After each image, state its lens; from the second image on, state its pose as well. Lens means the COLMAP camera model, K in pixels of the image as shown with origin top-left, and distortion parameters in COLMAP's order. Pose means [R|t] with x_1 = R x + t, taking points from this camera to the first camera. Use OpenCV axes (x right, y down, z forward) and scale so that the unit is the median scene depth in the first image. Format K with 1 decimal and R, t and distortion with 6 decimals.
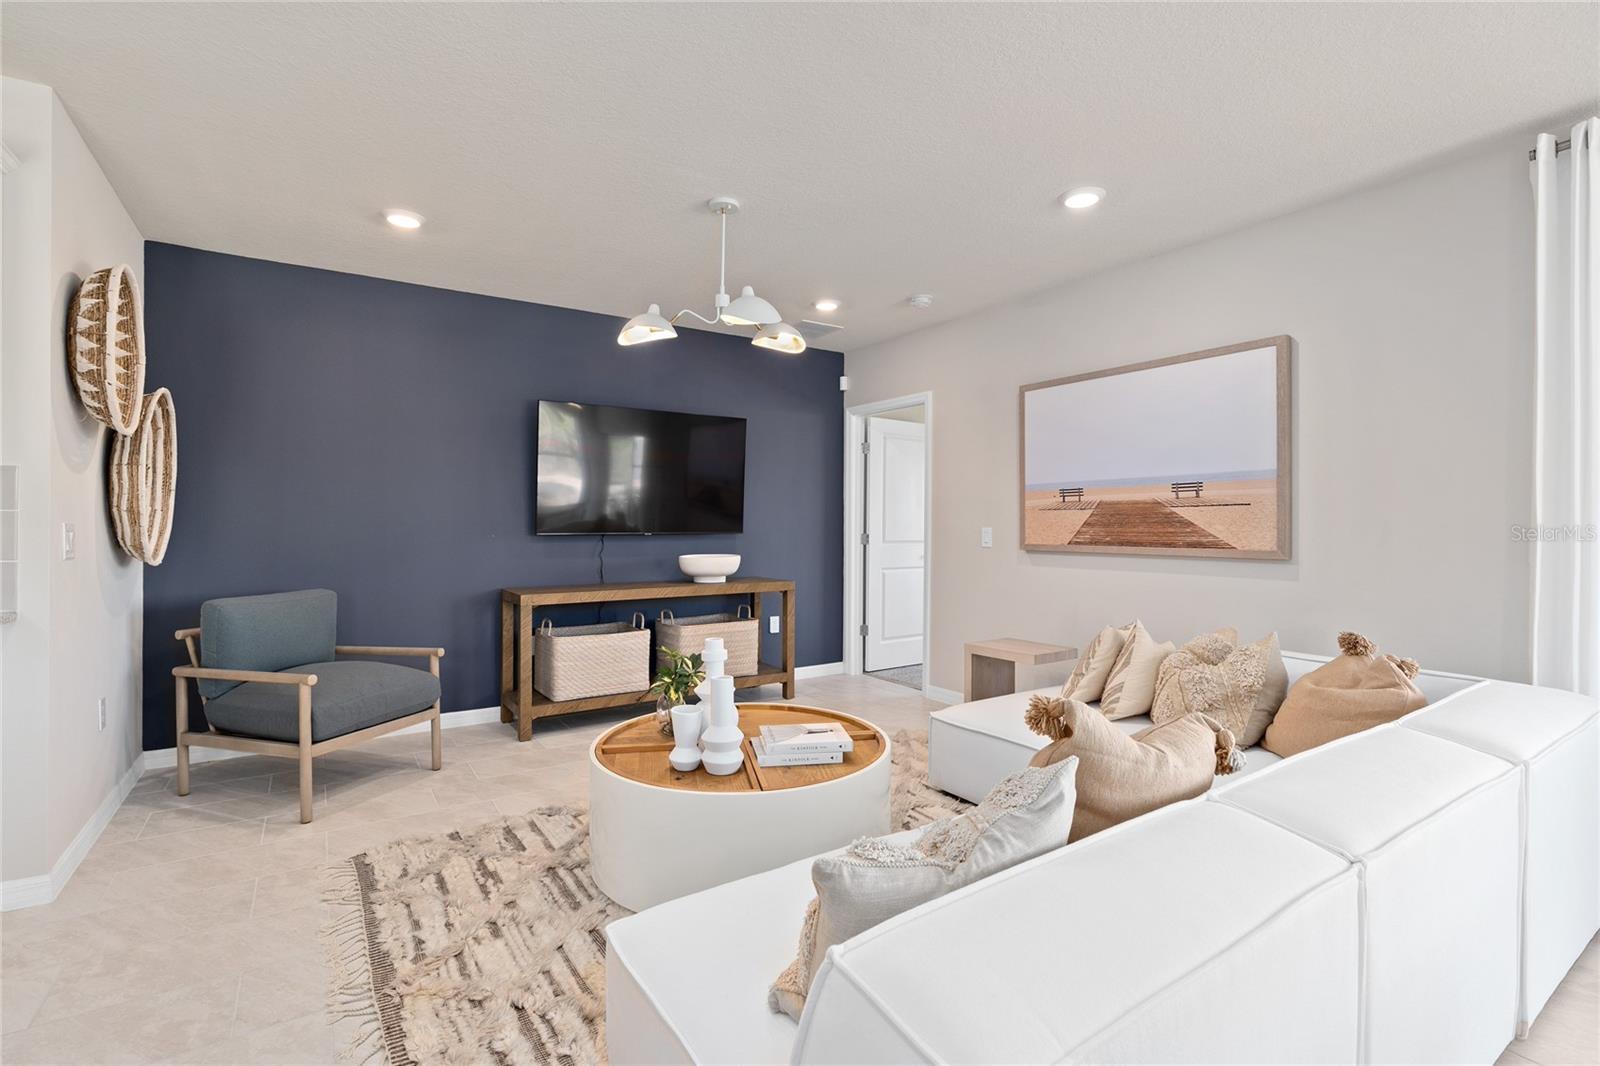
lens RADIAL K [[740.1, 0, 807.4], [0, 740.1, 522.8], [0, 0, 1]] dist [0.000064, 0.000626]
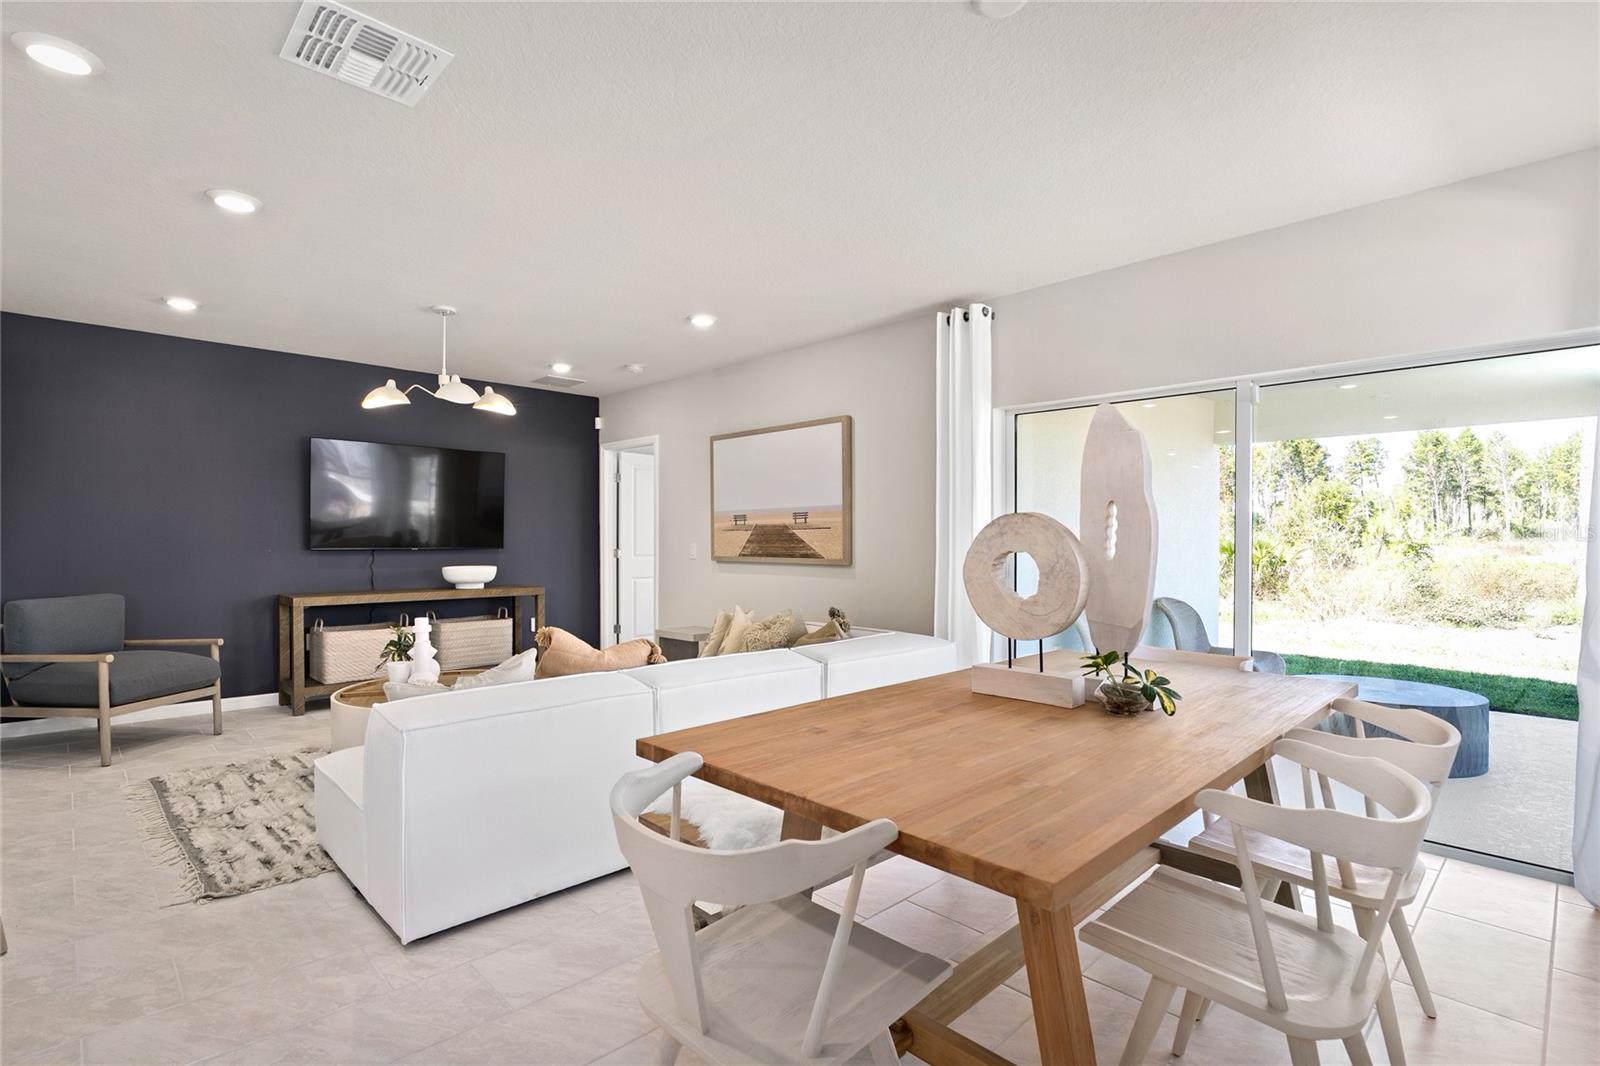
lens RADIAL K [[765.9, 0, 800.2], [0, 765.9, 554.8], [0, 0, 1]] dist [0.002411, 0.000754]
pose [[0.984205, -0.002022, 0.177019, 0.243031], [-0.001632, 0.999789, 0.020494, -0.002739], [-0.177023, -0.020459, 0.983994, -0.452626]]
